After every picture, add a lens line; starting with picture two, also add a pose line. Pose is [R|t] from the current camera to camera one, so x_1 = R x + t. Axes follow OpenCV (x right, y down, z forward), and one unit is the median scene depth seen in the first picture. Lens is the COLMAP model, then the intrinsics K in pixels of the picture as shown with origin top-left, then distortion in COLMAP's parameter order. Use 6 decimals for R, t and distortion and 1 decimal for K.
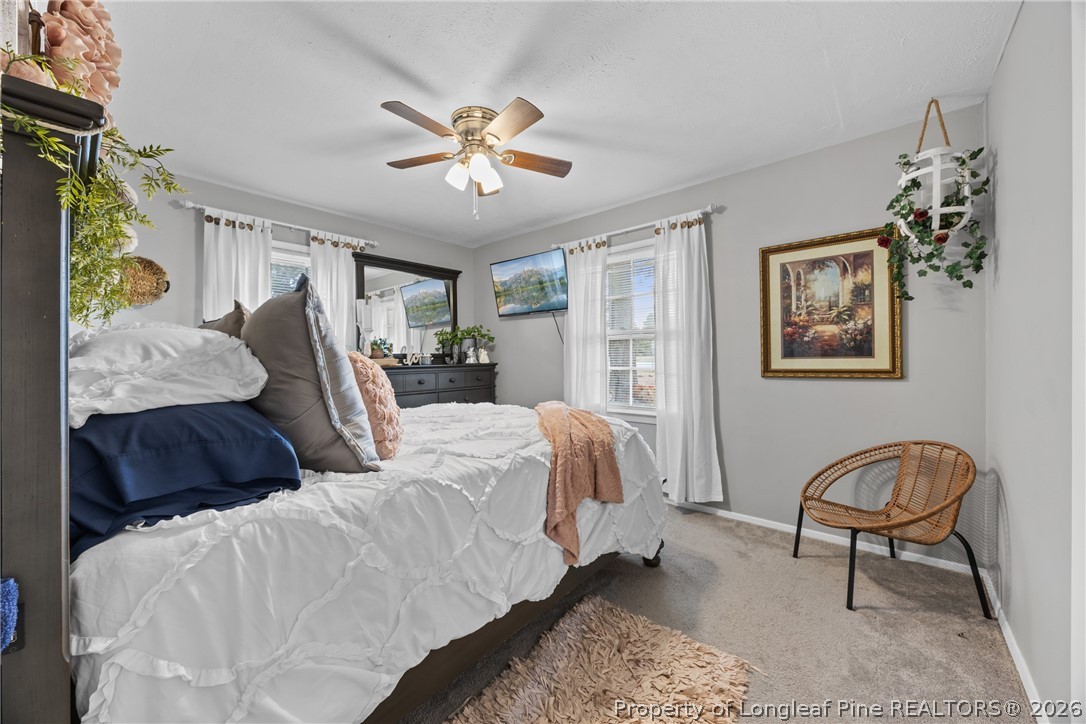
lens RADIAL K [[410.6, 0, 538.2], [0, 410.6, 360.8], [0, 0, 1]] dist [0.000031, 0.000009]
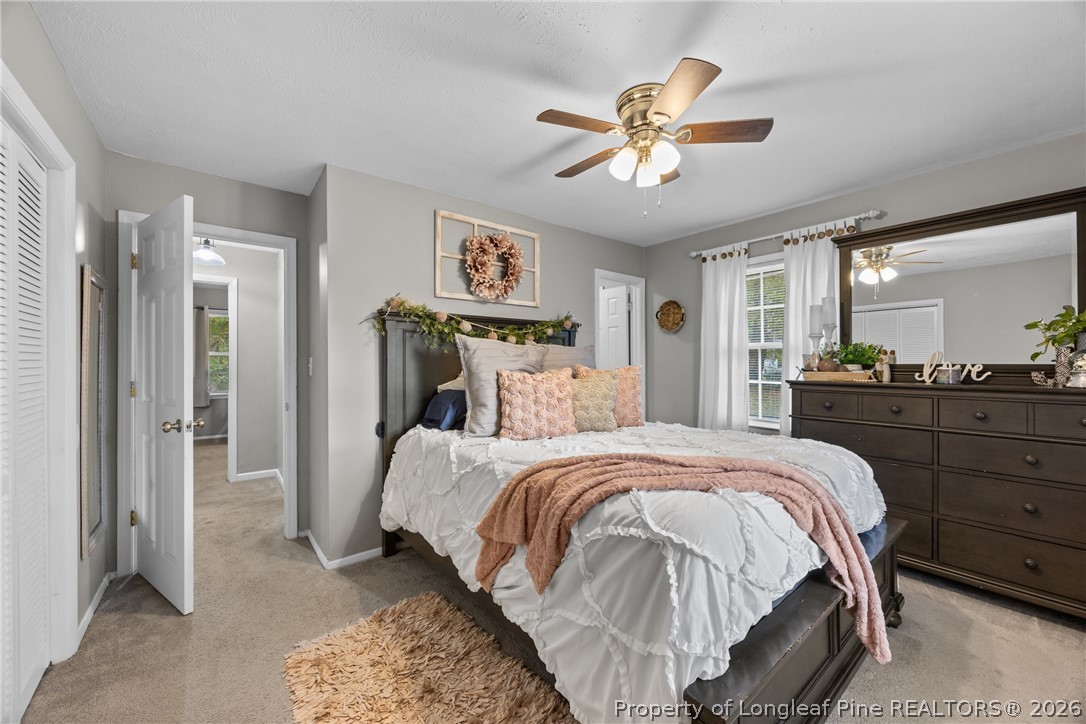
lens RADIAL K [[410.6, 0, 538.2], [0, 410.6, 360.8], [0, 0, 1]] dist [0.000031, 0.000009]
pose [[-0.187029, 0.011307, -0.982289, 1.163856], [-0.002907, 0.999923, 0.012064, -0.081139], [0.982350, 0.005112, -0.186982, 1.469957]]
